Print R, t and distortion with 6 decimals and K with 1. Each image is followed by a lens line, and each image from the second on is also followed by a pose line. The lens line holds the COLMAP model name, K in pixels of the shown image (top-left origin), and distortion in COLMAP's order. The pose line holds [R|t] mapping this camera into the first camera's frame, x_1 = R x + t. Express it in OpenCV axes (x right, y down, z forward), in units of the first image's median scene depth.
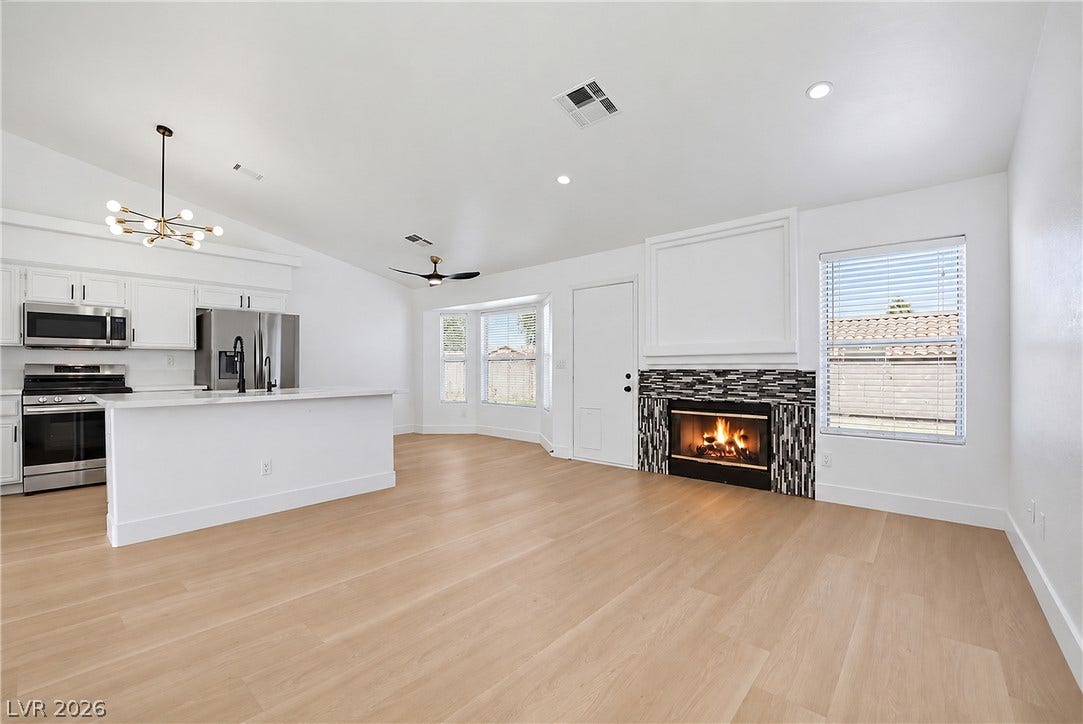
lens RADIAL K [[434.1, 0, 535.0], [0, 434.1, 360.2], [0, 0, 1]] dist [-0.027476, 0.000141]
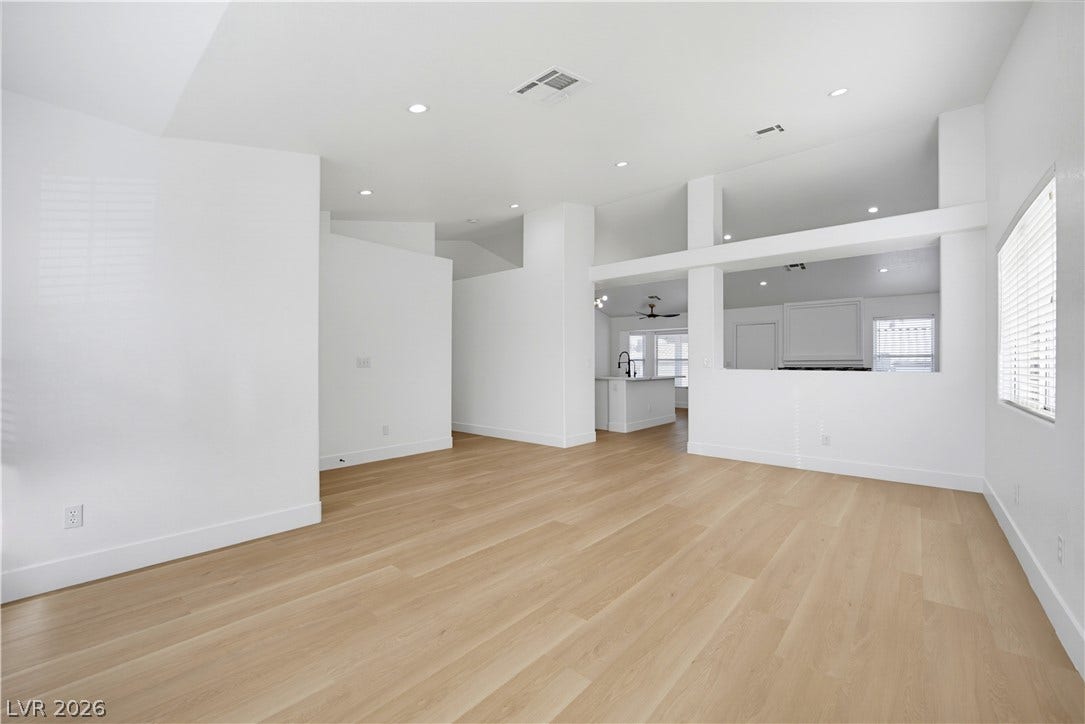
lens RADIAL K [[448.0, 0, 542.9], [0, 448.0, 367.4], [0, 0, 1]] dist [-0.024544, 0.000037]
pose [[0.999632, -0.000464, 0.027128, -0.964053], [0.000212, 0.999957, 0.009278, 0.004807], [-0.027131, -0.009269, 0.999589, -1.097469]]
